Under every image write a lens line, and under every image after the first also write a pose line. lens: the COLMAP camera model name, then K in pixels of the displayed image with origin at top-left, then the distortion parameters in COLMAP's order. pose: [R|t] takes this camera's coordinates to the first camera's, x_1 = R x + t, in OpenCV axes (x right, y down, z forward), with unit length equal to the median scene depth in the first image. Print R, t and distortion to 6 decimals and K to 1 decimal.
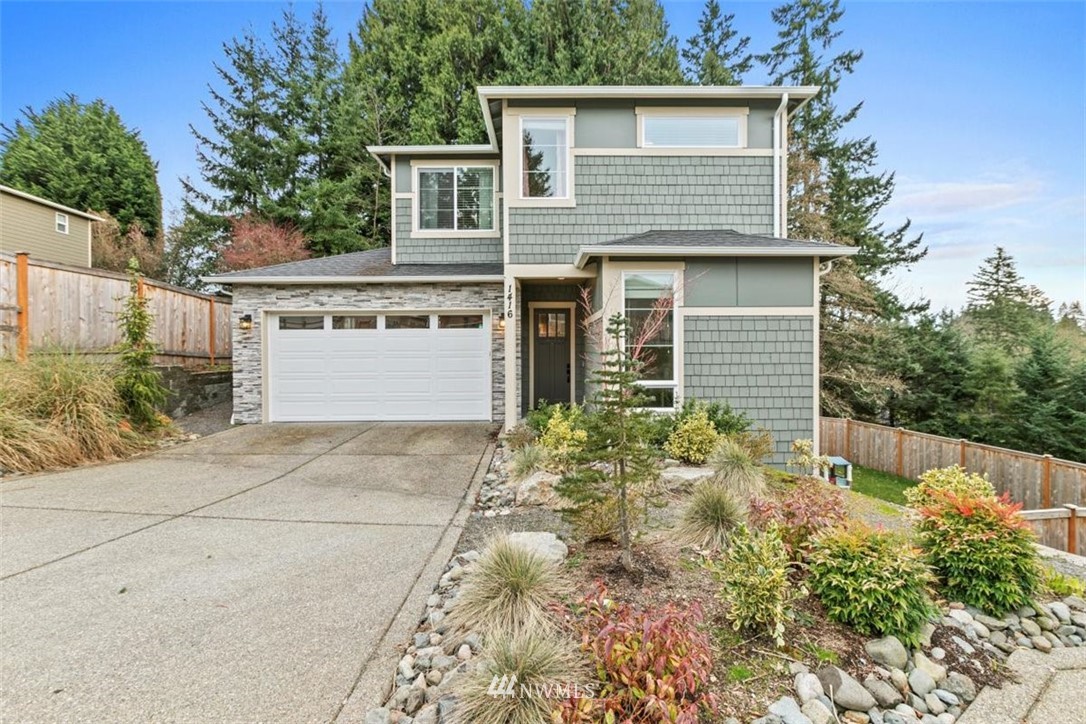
lens RADIAL K [[482.3, 0, 543.6], [0, 482.3, 346.9], [0, 0, 1]] dist [-0.000223, 0.000155]
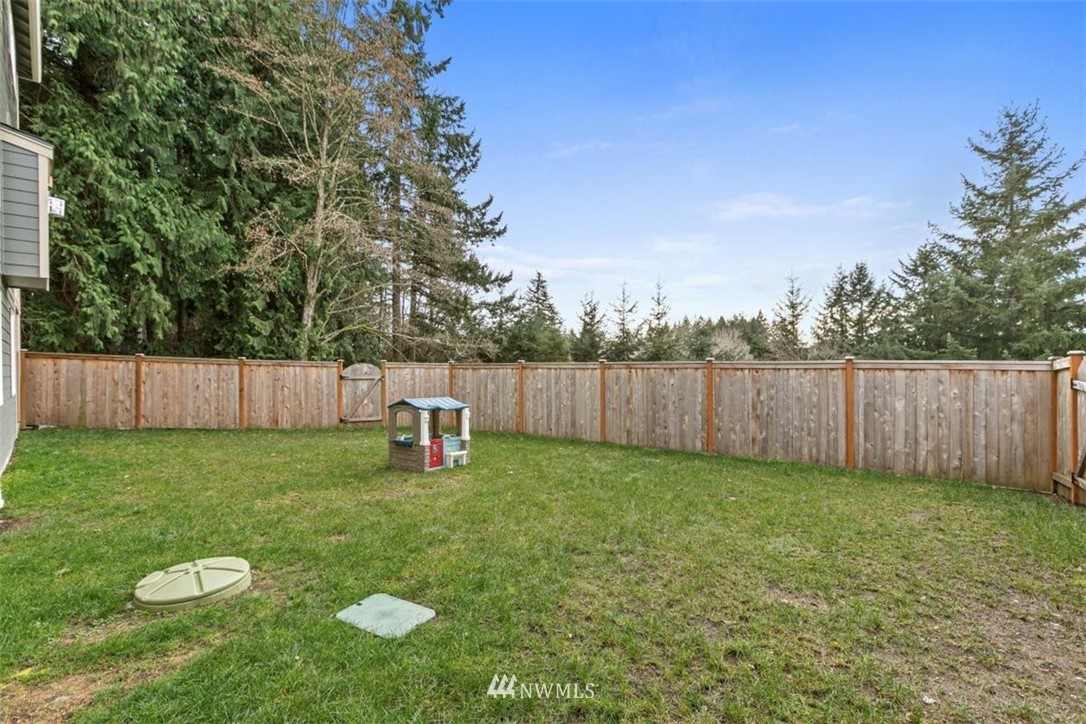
lens RADIAL K [[479.1, 0, 543.7], [0, 479.1, 359.1], [0, 0, 1]] dist [-0.000100, -0.000262]
pose [[0.704561, 0.002216, 0.709640, 0.508608], [0.007140, 0.999922, -0.010211, 0.297552], [-0.709608, 0.012261, 0.704490, 0.886400]]
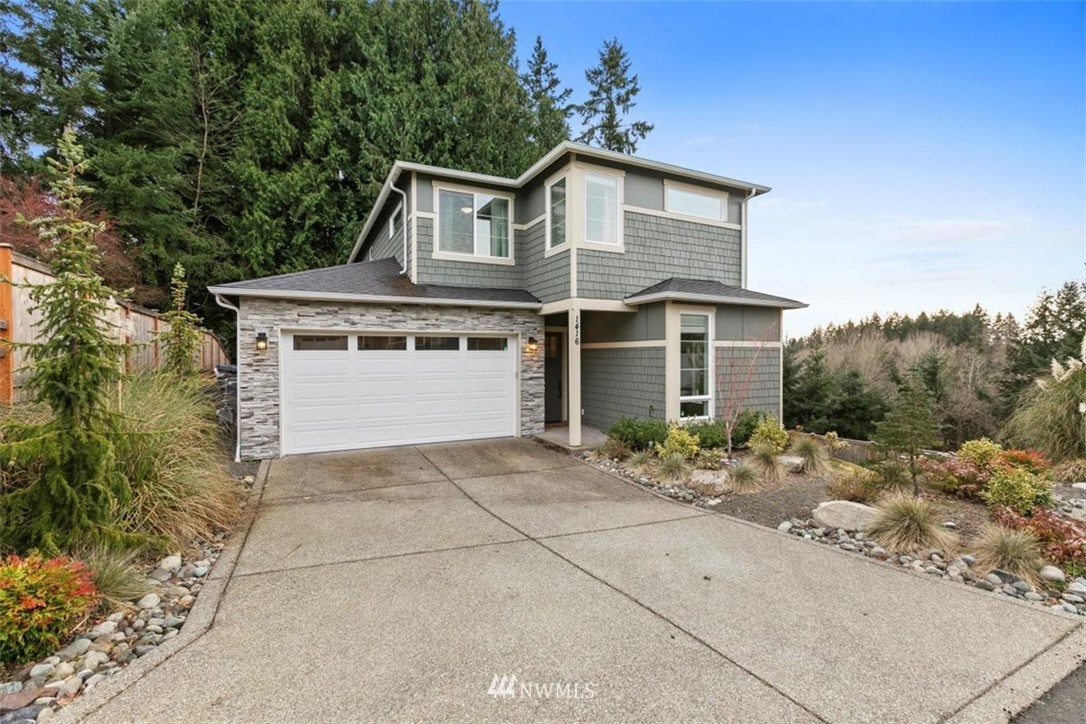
lens RADIAL K [[479.1, 0, 543.7], [0, 479.1, 359.1], [0, 0, 1]] dist [-0.000100, -0.000262]
pose [[0.895274, -0.000225, 0.445517, -0.528392], [-0.003385, 0.999968, 0.007307, -0.027559], [-0.445504, -0.008050, 0.895244, 0.012260]]
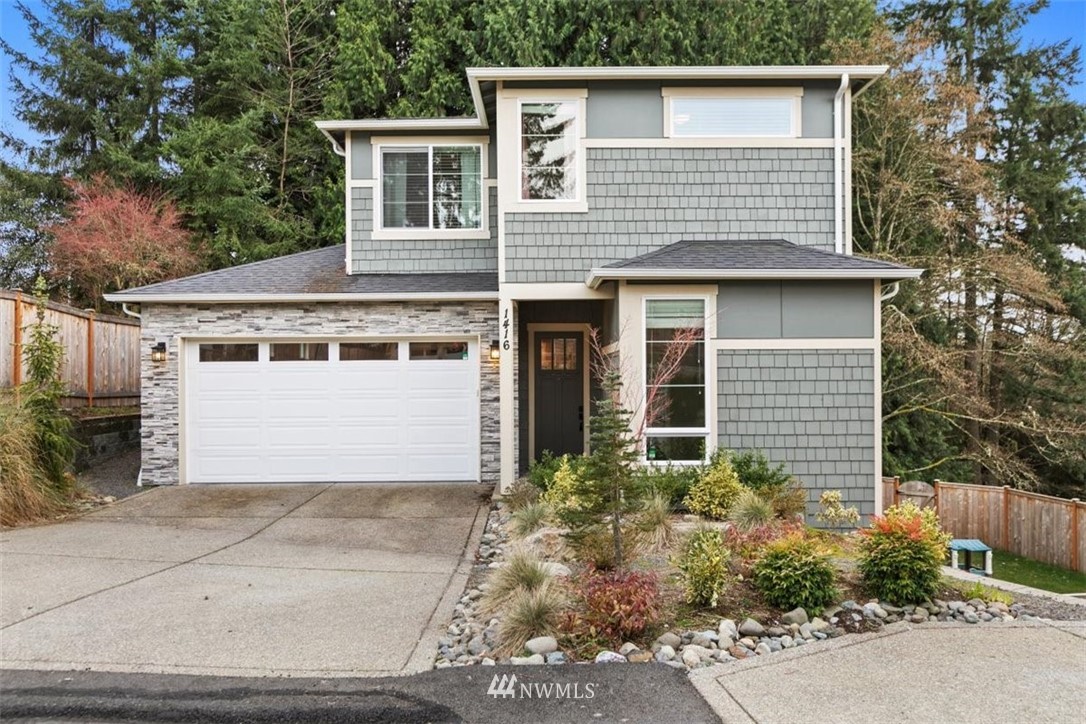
lens RADIAL K [[841.7, 0, 543.0], [0, 841.7, 362.0], [0, 0, 1]] dist [0.008894, 0.000220]
pose [[0.999995, -0.001175, -0.002982, -0.003535], [0.001138, 0.999923, -0.012317, -0.018535], [0.002996, 0.012313, 0.999920, -0.325790]]
